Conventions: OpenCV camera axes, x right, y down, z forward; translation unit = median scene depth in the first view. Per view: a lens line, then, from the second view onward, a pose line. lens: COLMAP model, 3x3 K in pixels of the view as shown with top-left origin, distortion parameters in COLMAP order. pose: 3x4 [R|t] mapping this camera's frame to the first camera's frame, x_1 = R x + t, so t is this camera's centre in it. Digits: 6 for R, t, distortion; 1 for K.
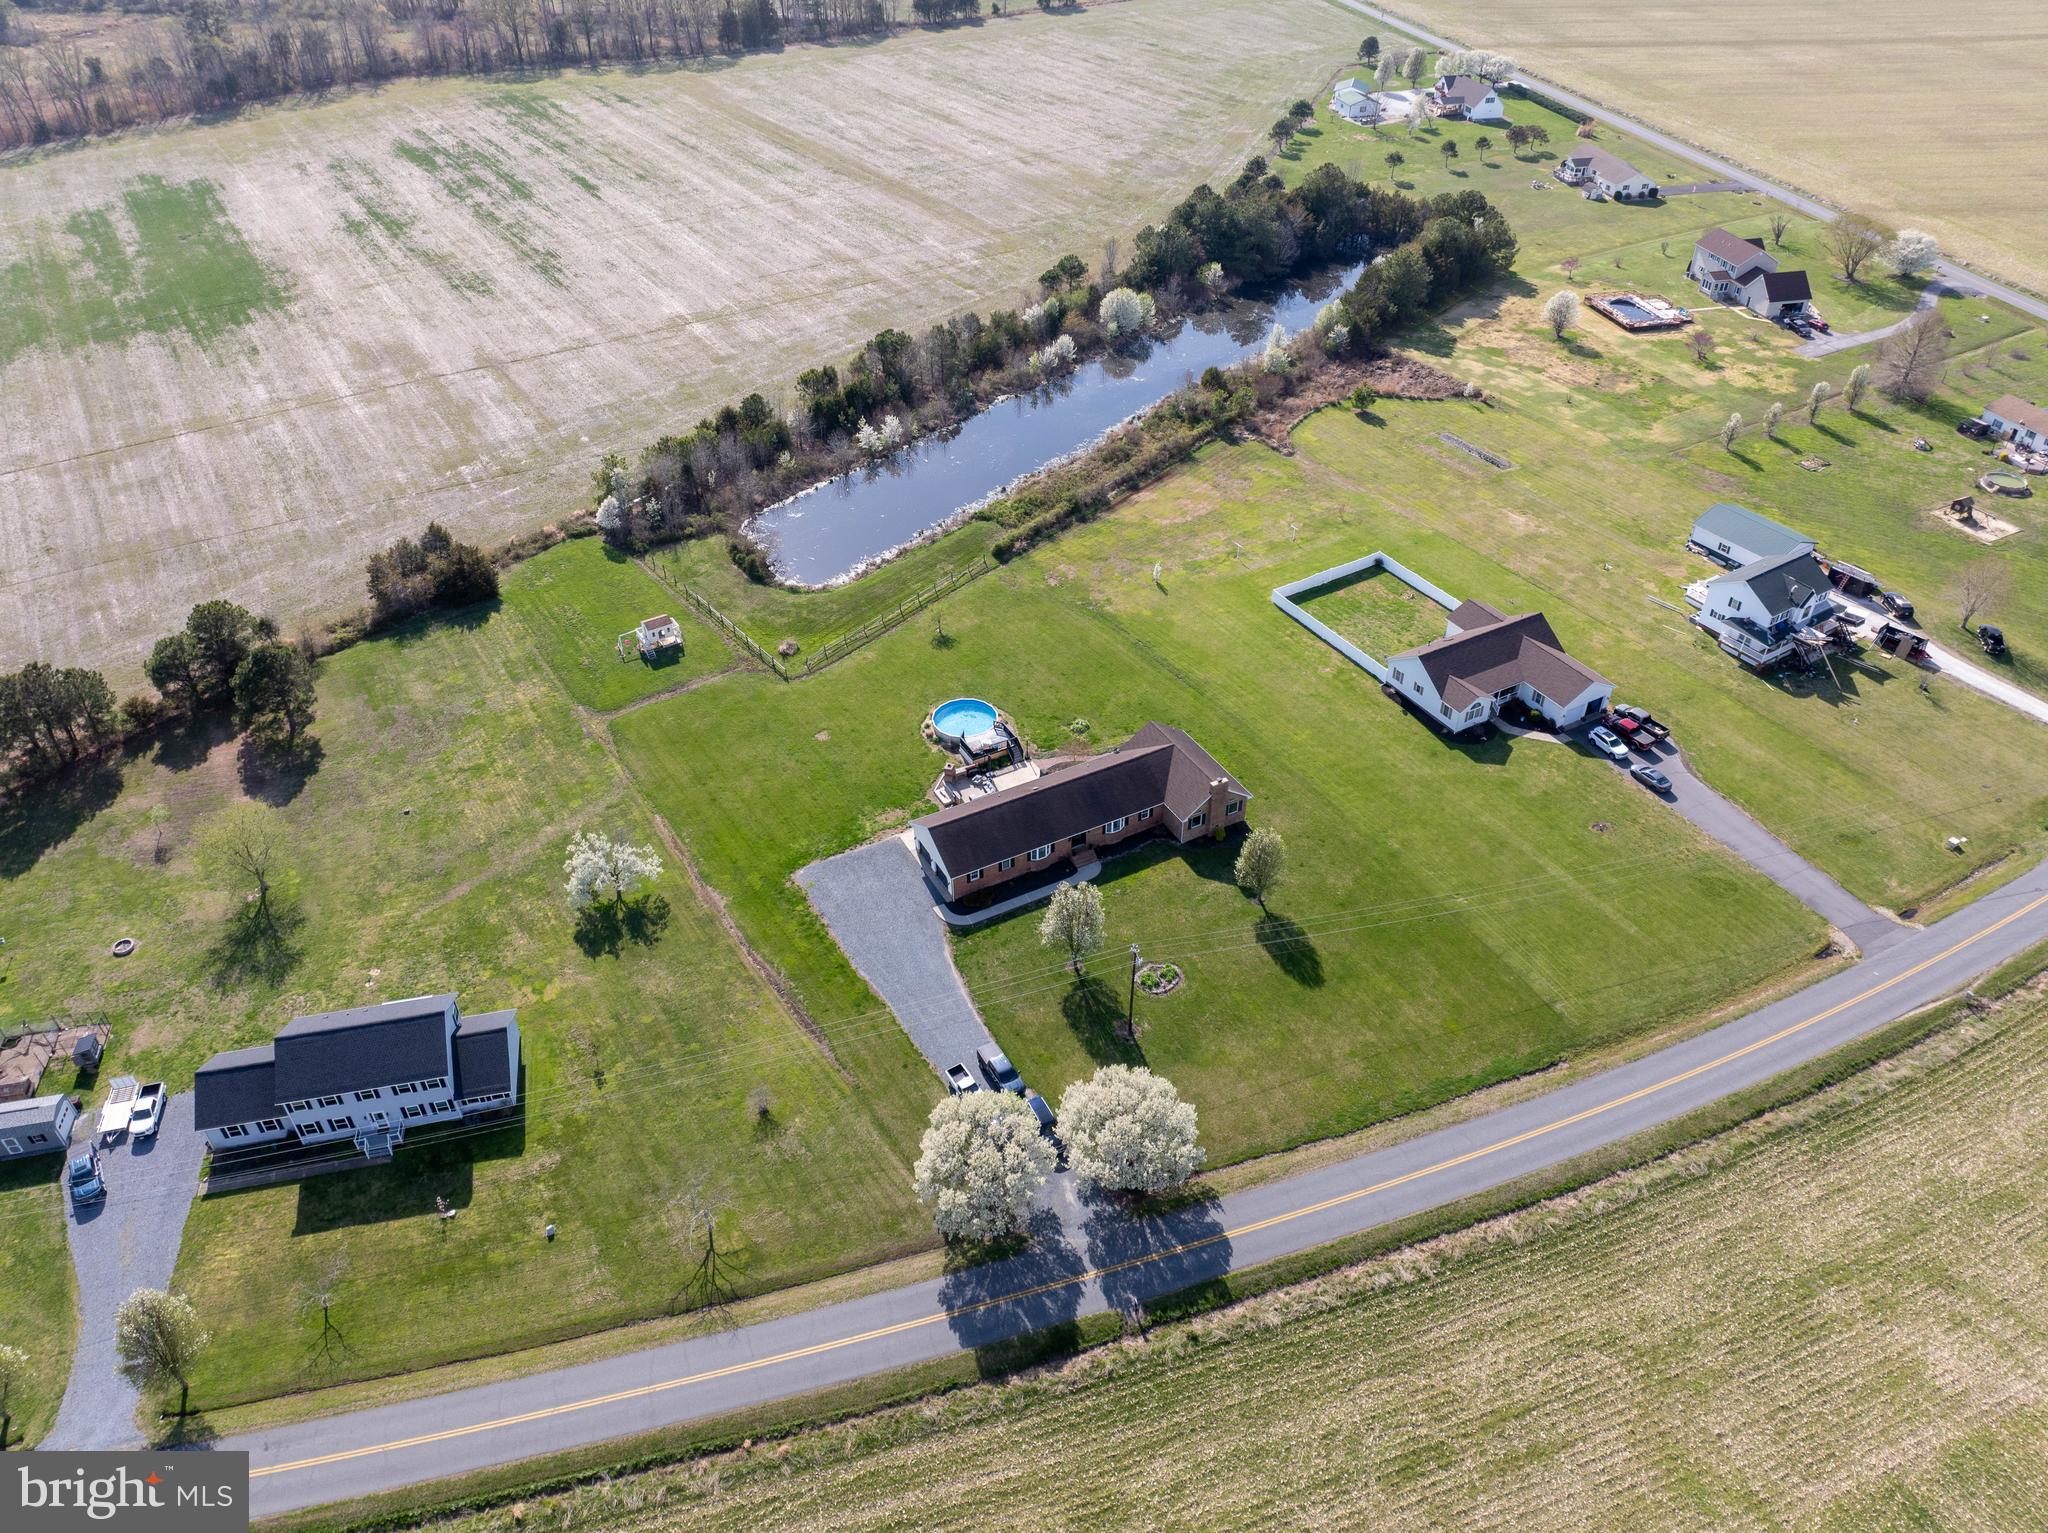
lens RADIAL K [[1448.7, 0, 1029.1], [0, 1448.7, 758.3], [0, 0, 1]] dist [-0.043982, 0.008639]
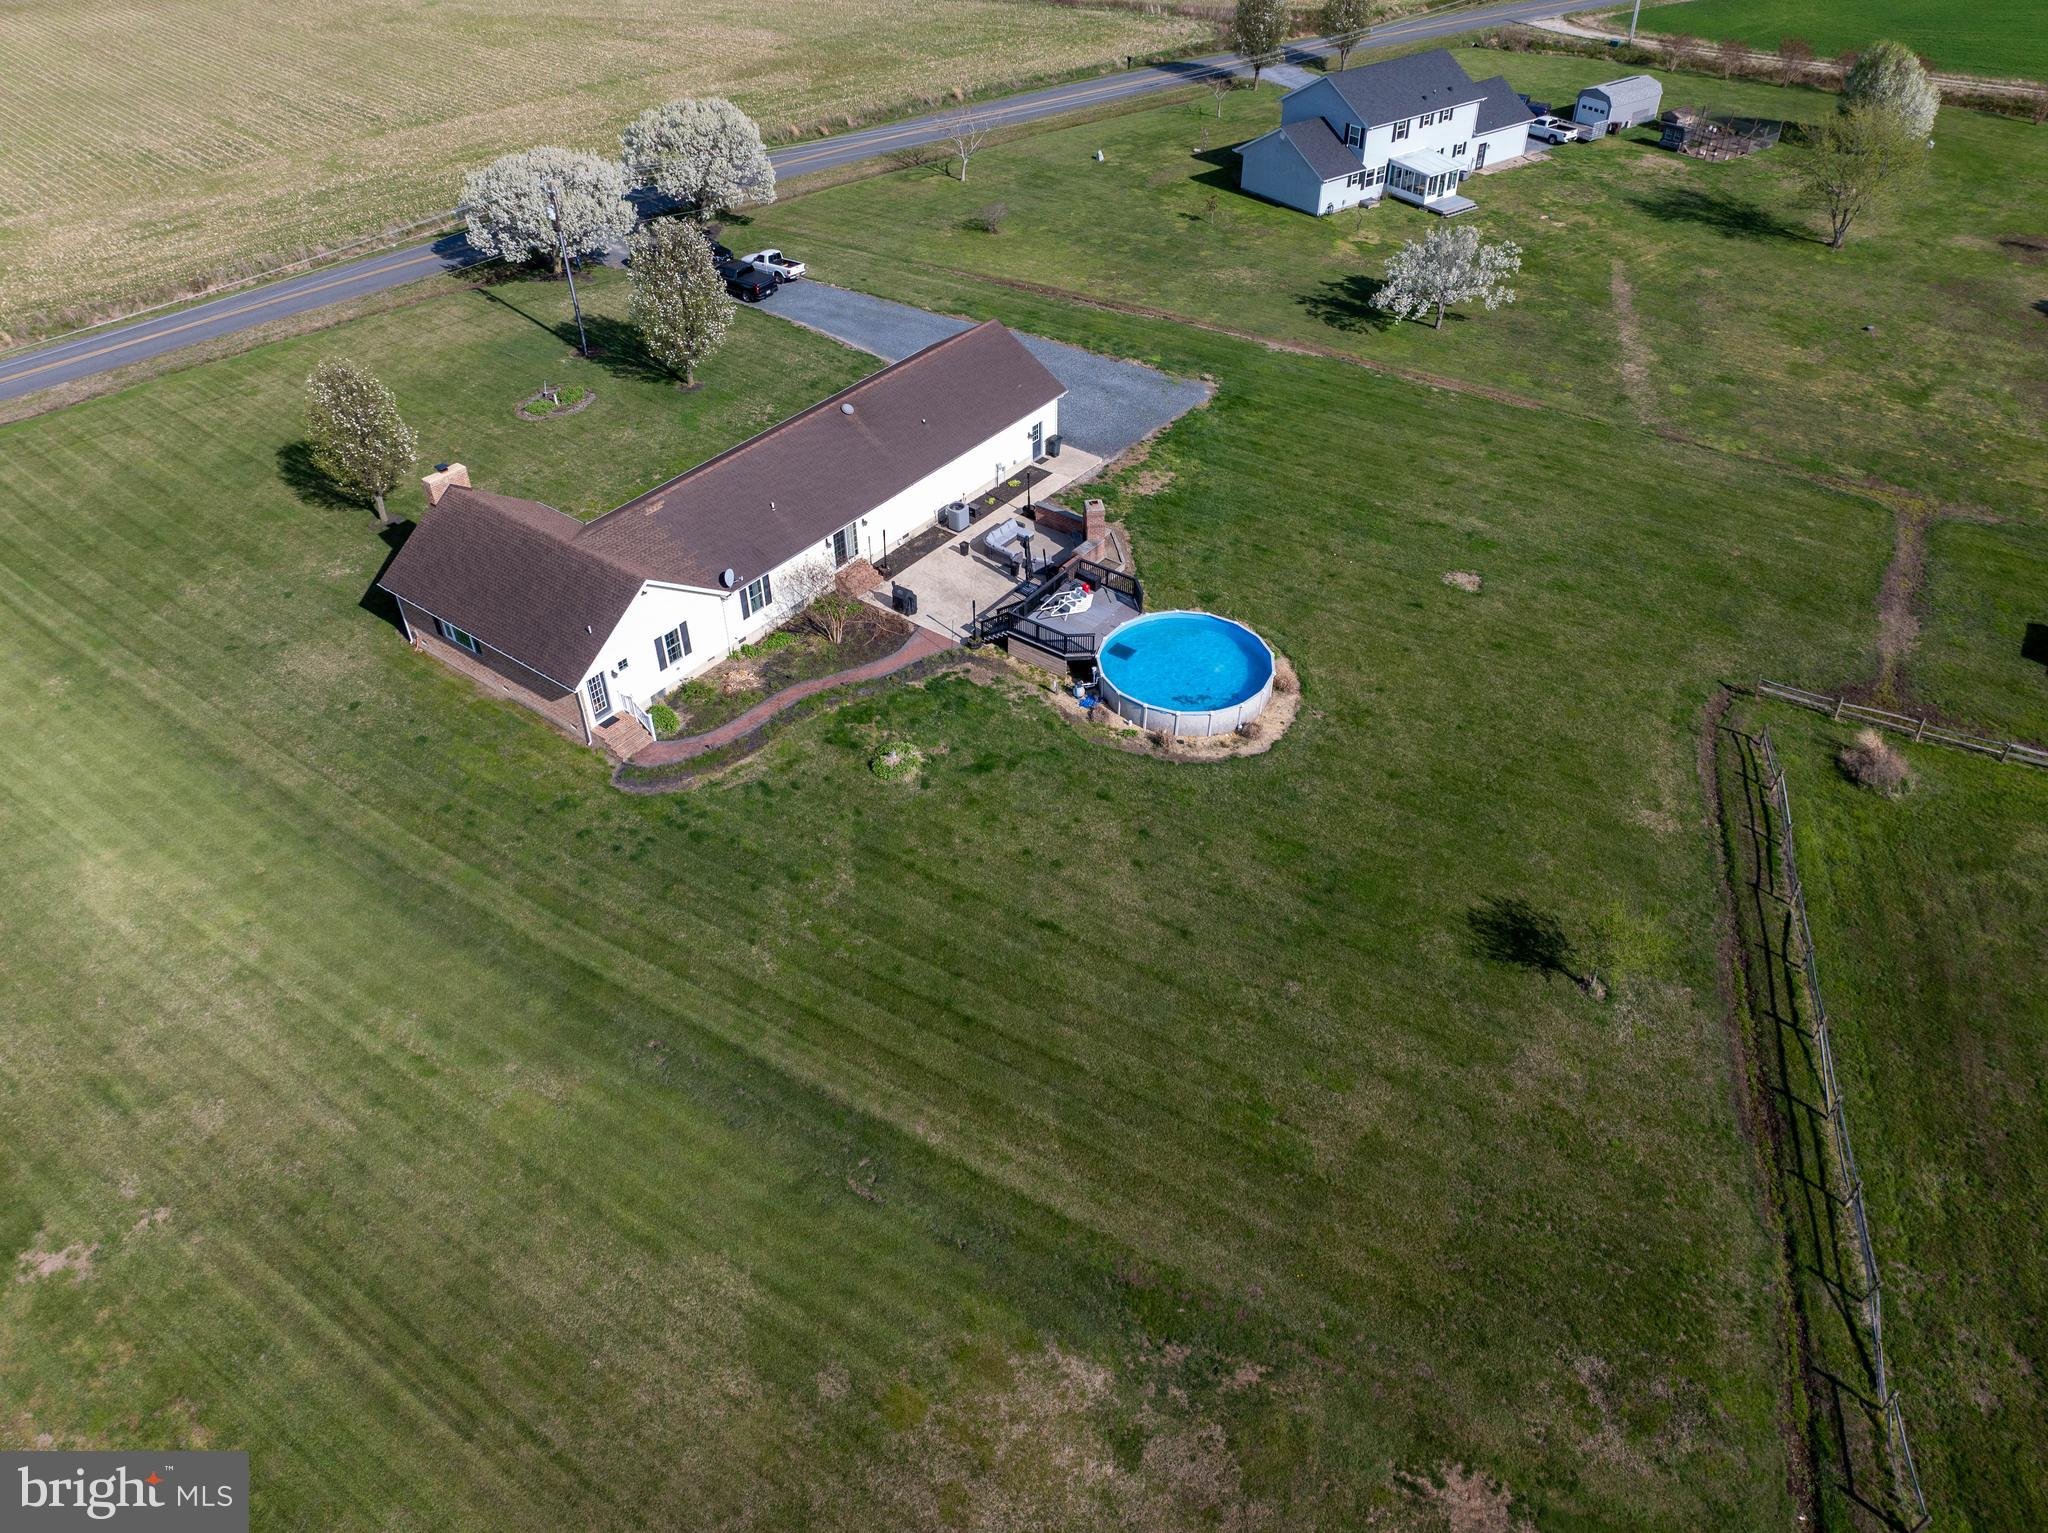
lens RADIAL K [[1448.7, 0, 1029.5], [0, 1448.7, 757.4], [0, 0, 1]] dist [-0.043982, 0.008639]
pose [[-0.906427, 0.276873, -0.318954, 0.119982], [-0.245917, 0.267998, 0.931505, -0.364679], [0.343387, 0.922778, -0.174833, 1.091666]]
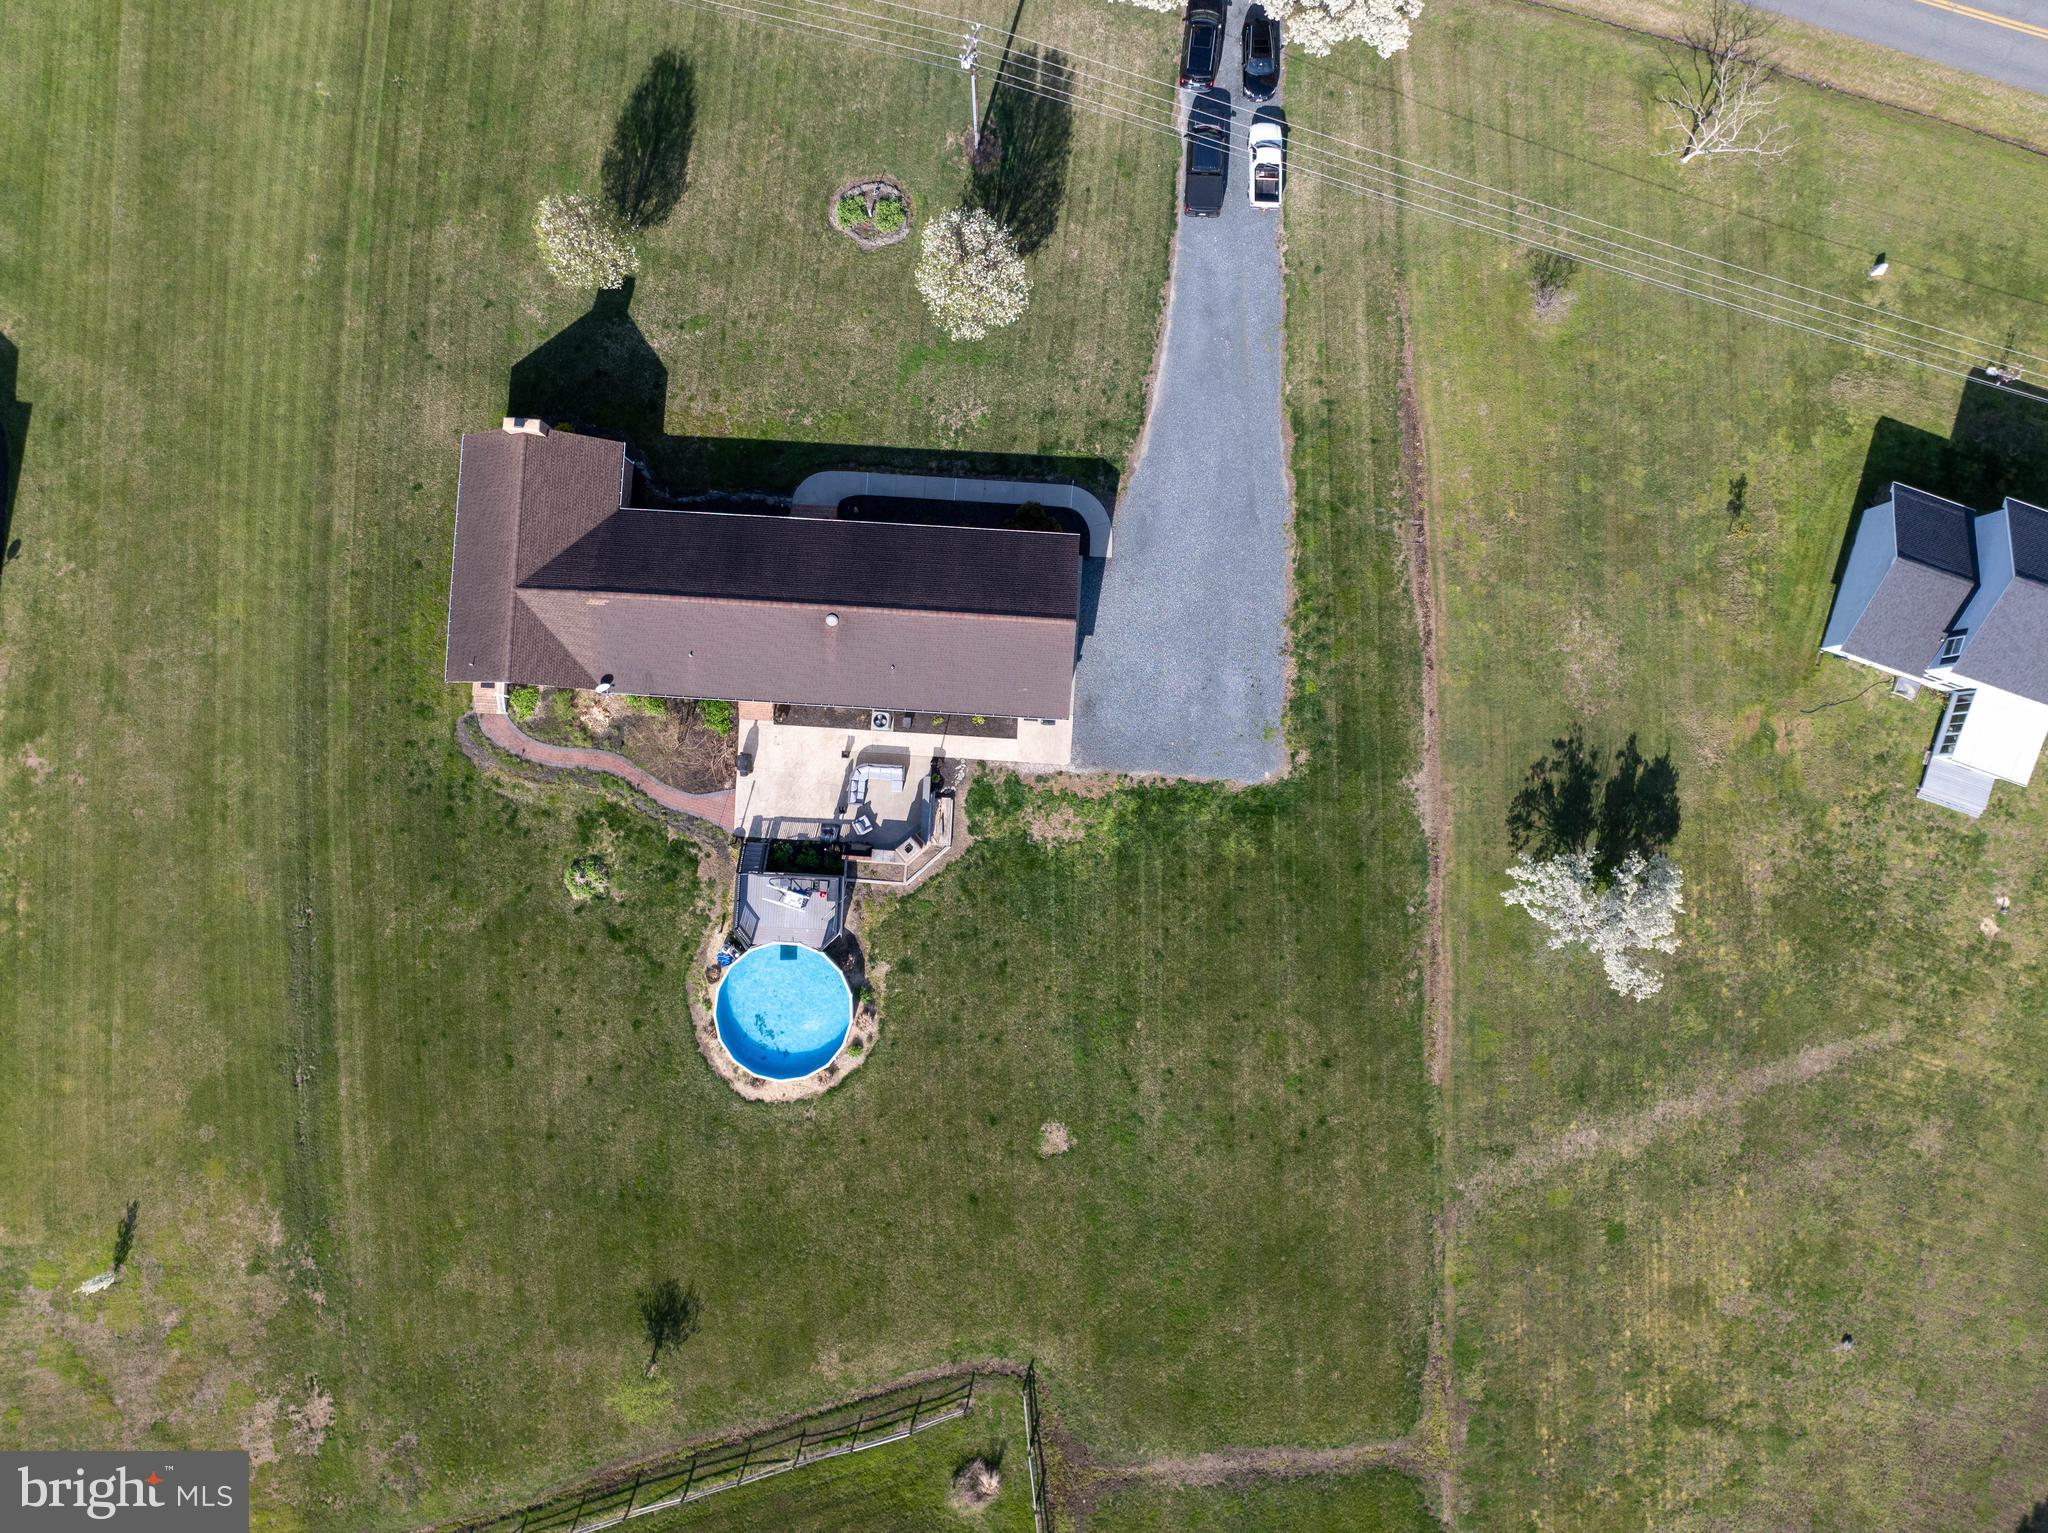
lens RADIAL K [[1448.7, 0, 1031.0], [0, 1448.7, 758.6], [0, 0, 1]] dist [-0.043982, 0.008639]
pose [[-0.850843, -0.524808, 0.025334, -0.083174], [0.328306, -0.493382, 0.805475, -0.346709], [-0.410221, 0.693650, 0.592088, 0.639872]]
